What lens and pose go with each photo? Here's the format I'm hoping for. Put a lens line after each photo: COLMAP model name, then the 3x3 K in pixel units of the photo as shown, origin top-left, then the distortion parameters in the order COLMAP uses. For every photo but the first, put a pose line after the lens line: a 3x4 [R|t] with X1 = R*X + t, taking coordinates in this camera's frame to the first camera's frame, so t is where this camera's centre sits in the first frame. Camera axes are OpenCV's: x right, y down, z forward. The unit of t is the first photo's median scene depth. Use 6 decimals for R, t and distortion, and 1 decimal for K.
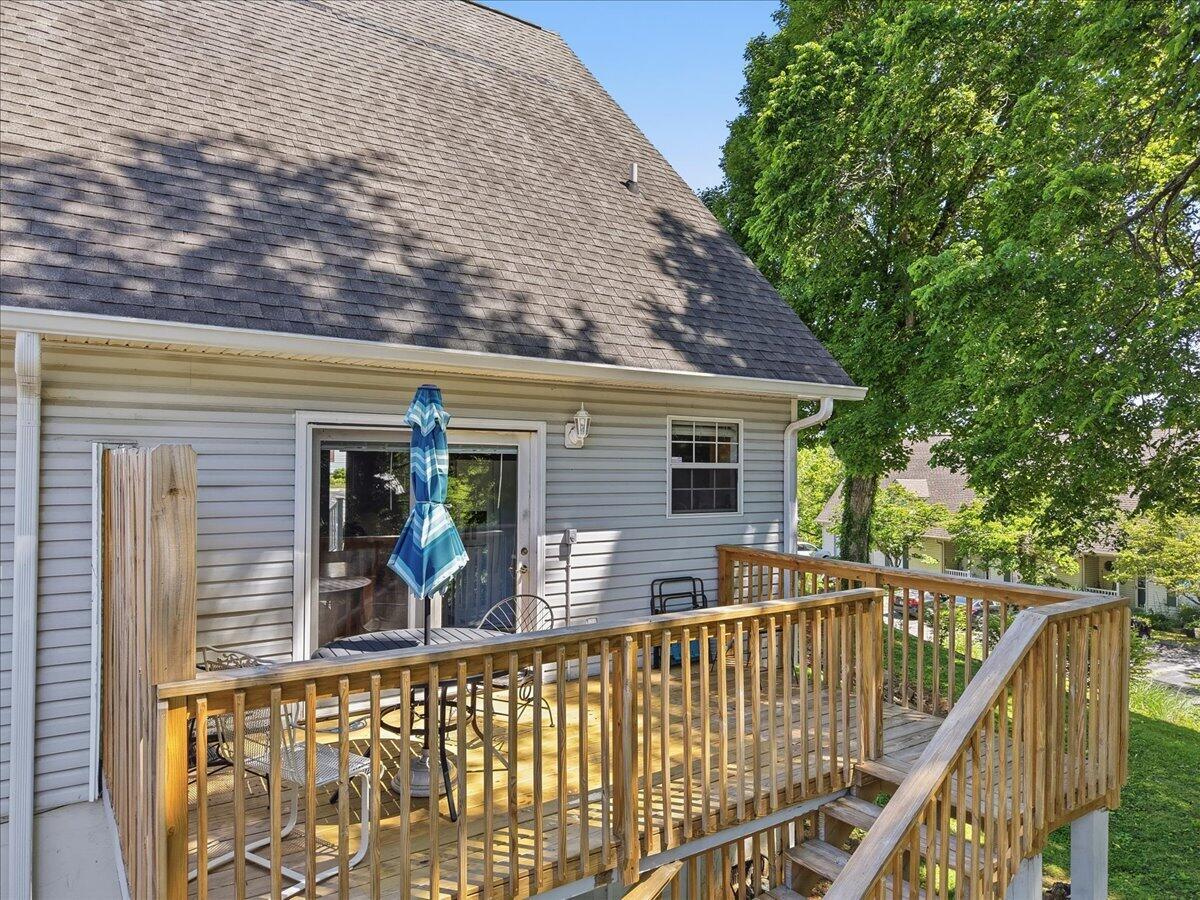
lens RADIAL K [[770.5, 0, 600.0], [0, 770.5, 450.0], [0, 0, 1]] dist [0.002249, -0.000798]
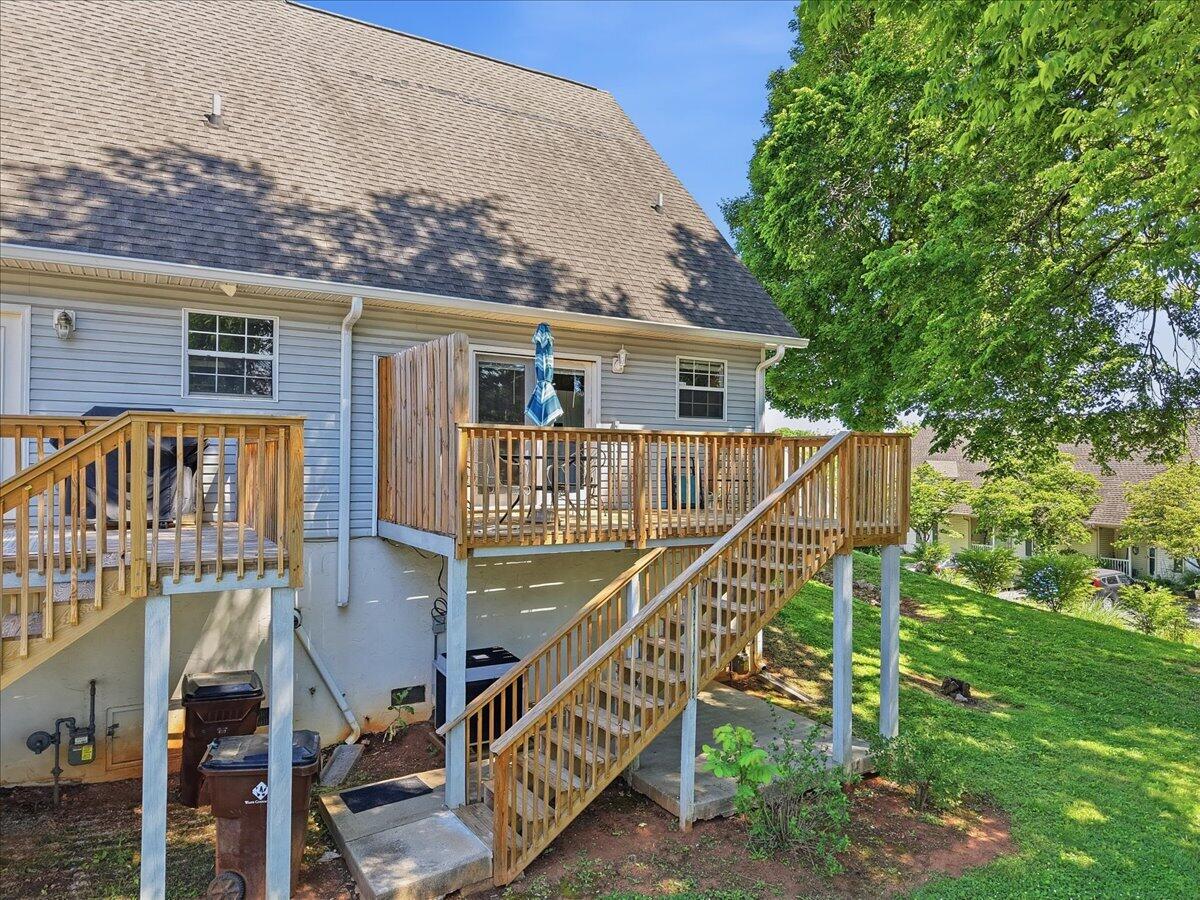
lens RADIAL K [[797.4, 0, 597.7], [0, 797.4, 464.8], [0, 0, 1]] dist [0.026691, -0.033386]
pose [[0.997625, 0.000893, -0.068874, 0.039749], [-0.000271, 0.999959, 0.009038, 0.173874], [0.068879, -0.008998, 0.997584, -0.696399]]
